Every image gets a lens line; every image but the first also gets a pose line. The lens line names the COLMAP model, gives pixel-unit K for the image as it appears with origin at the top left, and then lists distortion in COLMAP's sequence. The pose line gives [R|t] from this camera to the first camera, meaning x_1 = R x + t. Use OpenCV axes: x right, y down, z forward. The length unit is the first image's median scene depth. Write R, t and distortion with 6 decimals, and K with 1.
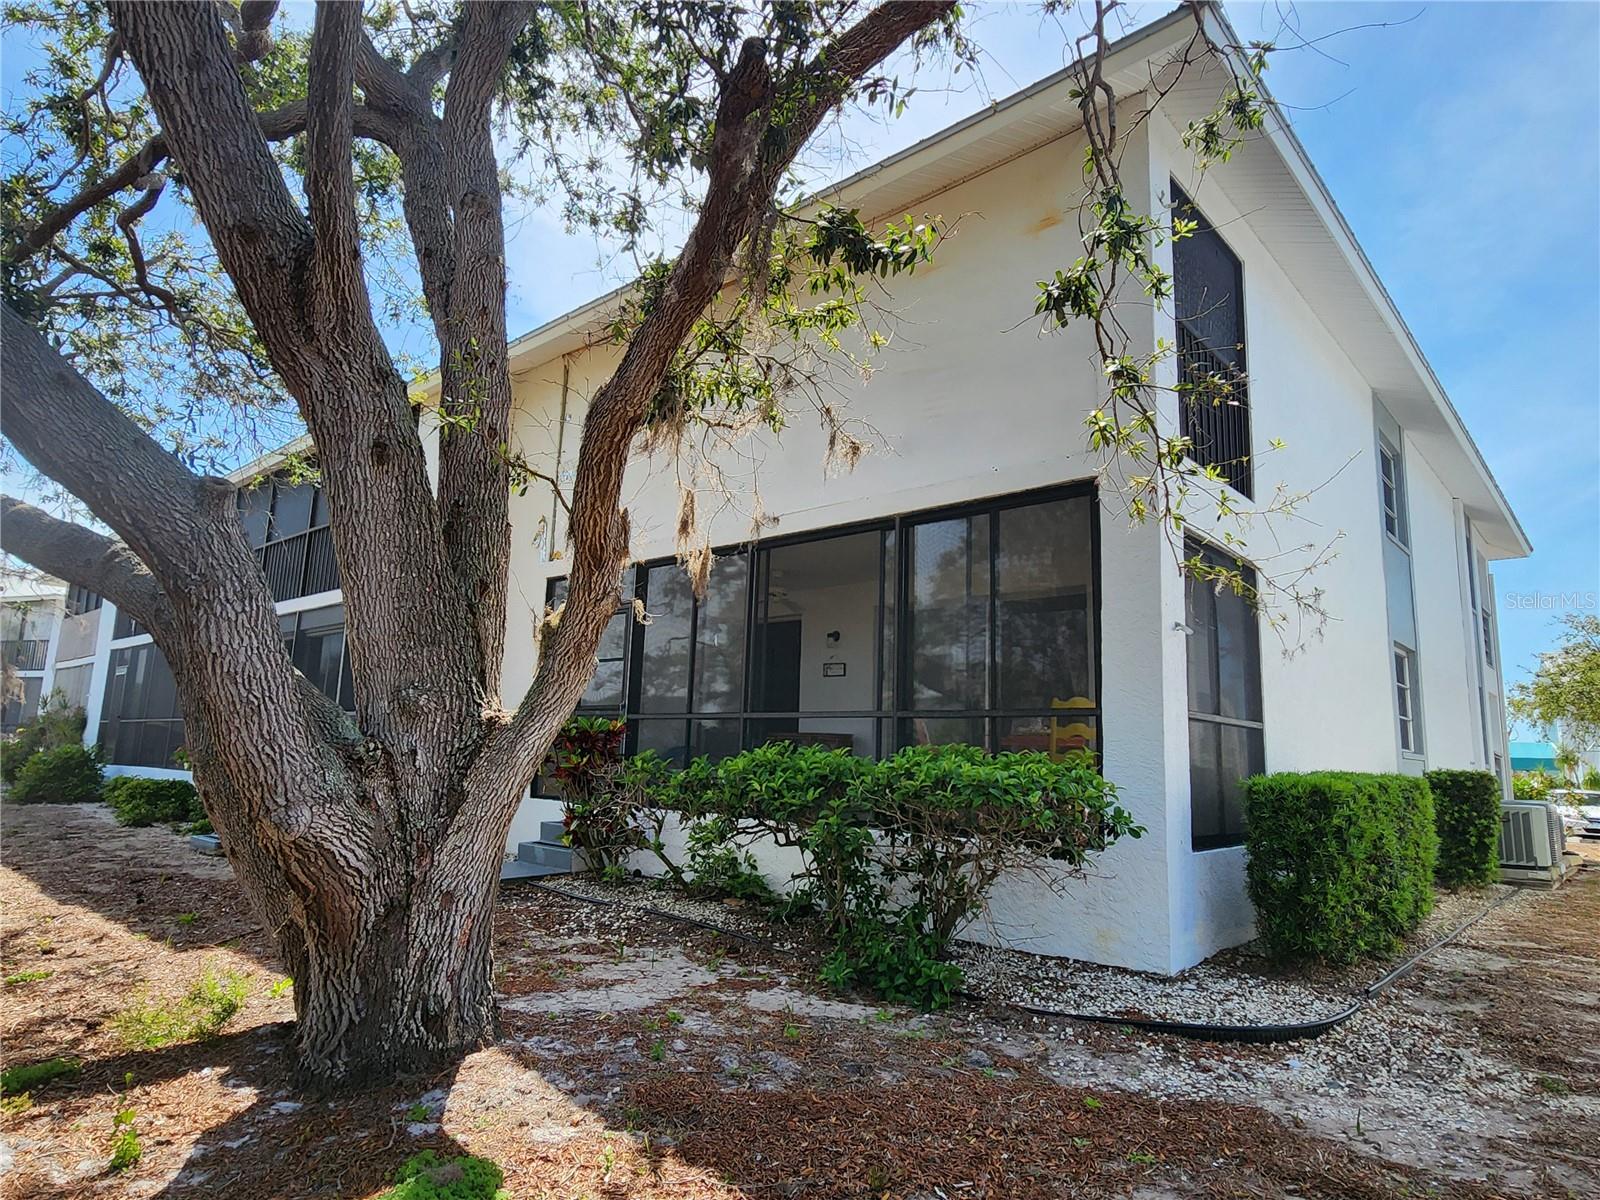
lens RADIAL K [[966.8, 0, 800.0], [0, 966.8, 600.0], [0, 0, 1]] dist [-0.001570, -0.001563]
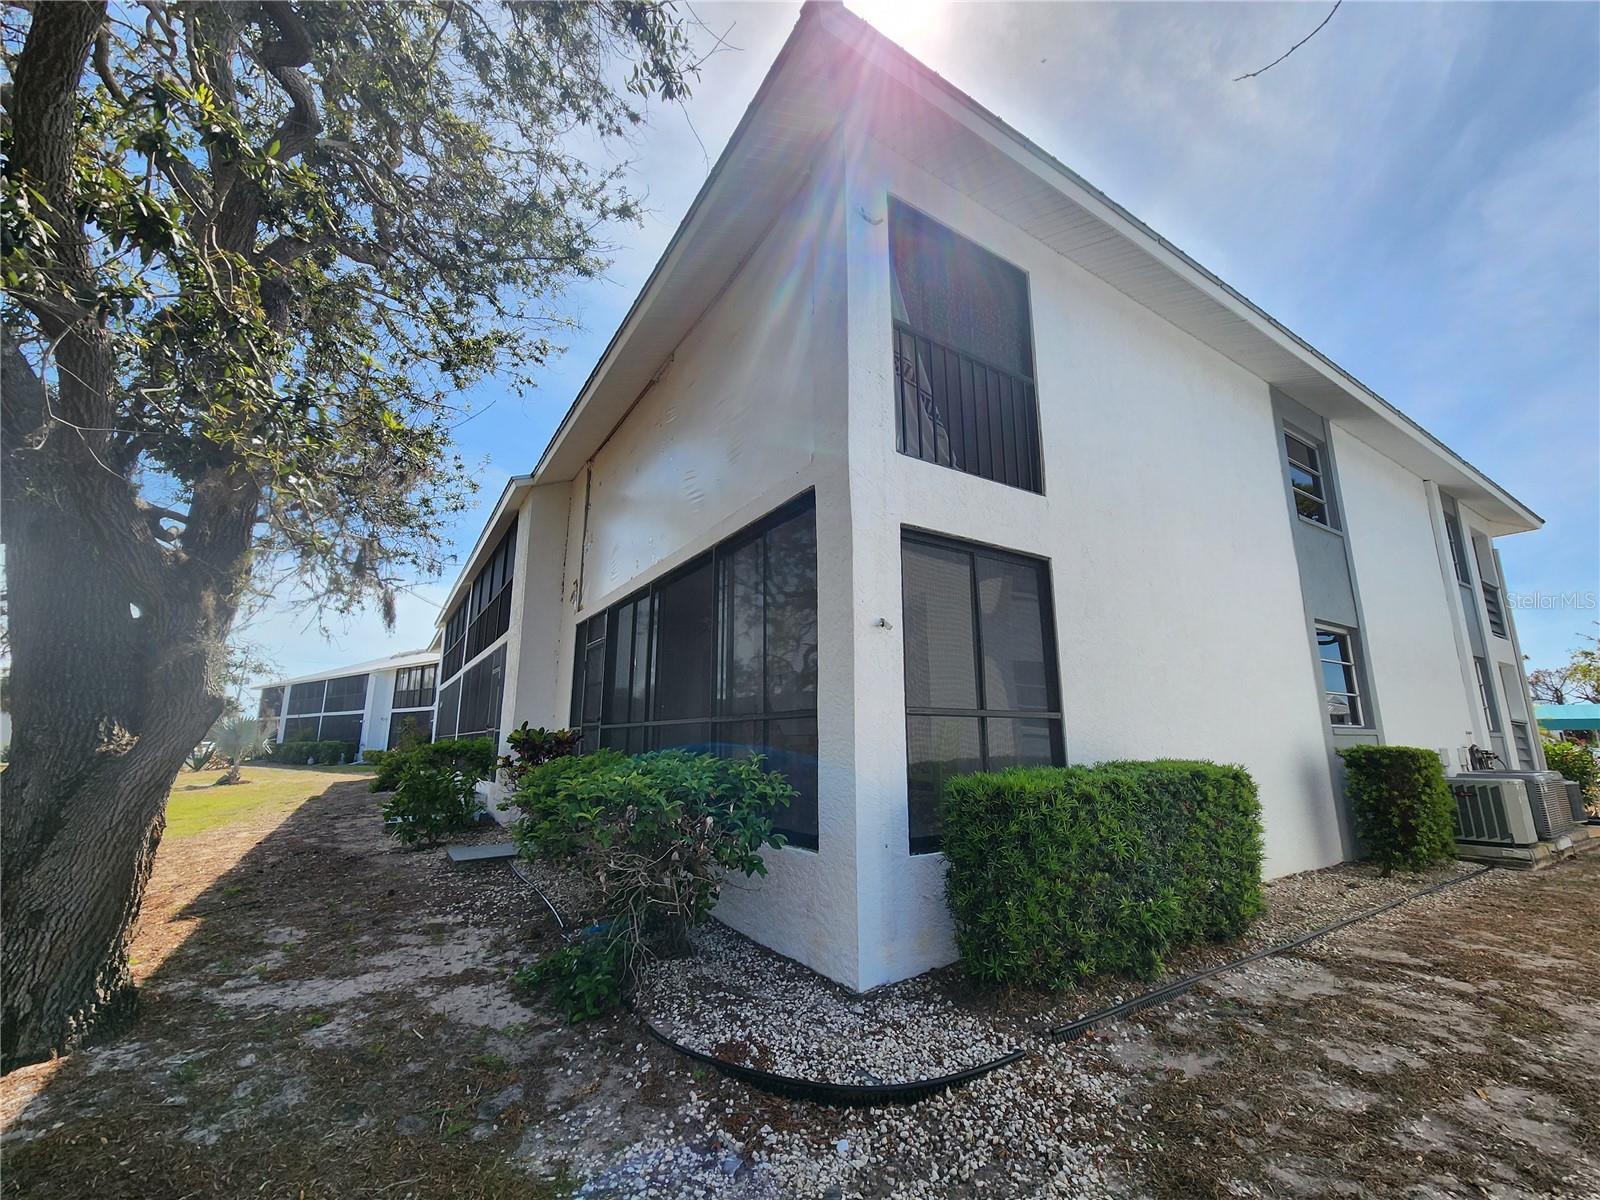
lens RADIAL K [[662.2, 0, 800.0], [0, 662.2, 600.0], [0, 0, 1]] dist [0.000088, 0.000021]
pose [[0.963190, -0.086891, -0.254392, 0.670053], [0.075289, 0.995643, -0.055013, 0.046627], [0.258063, 0.033835, 0.965535, 0.437652]]
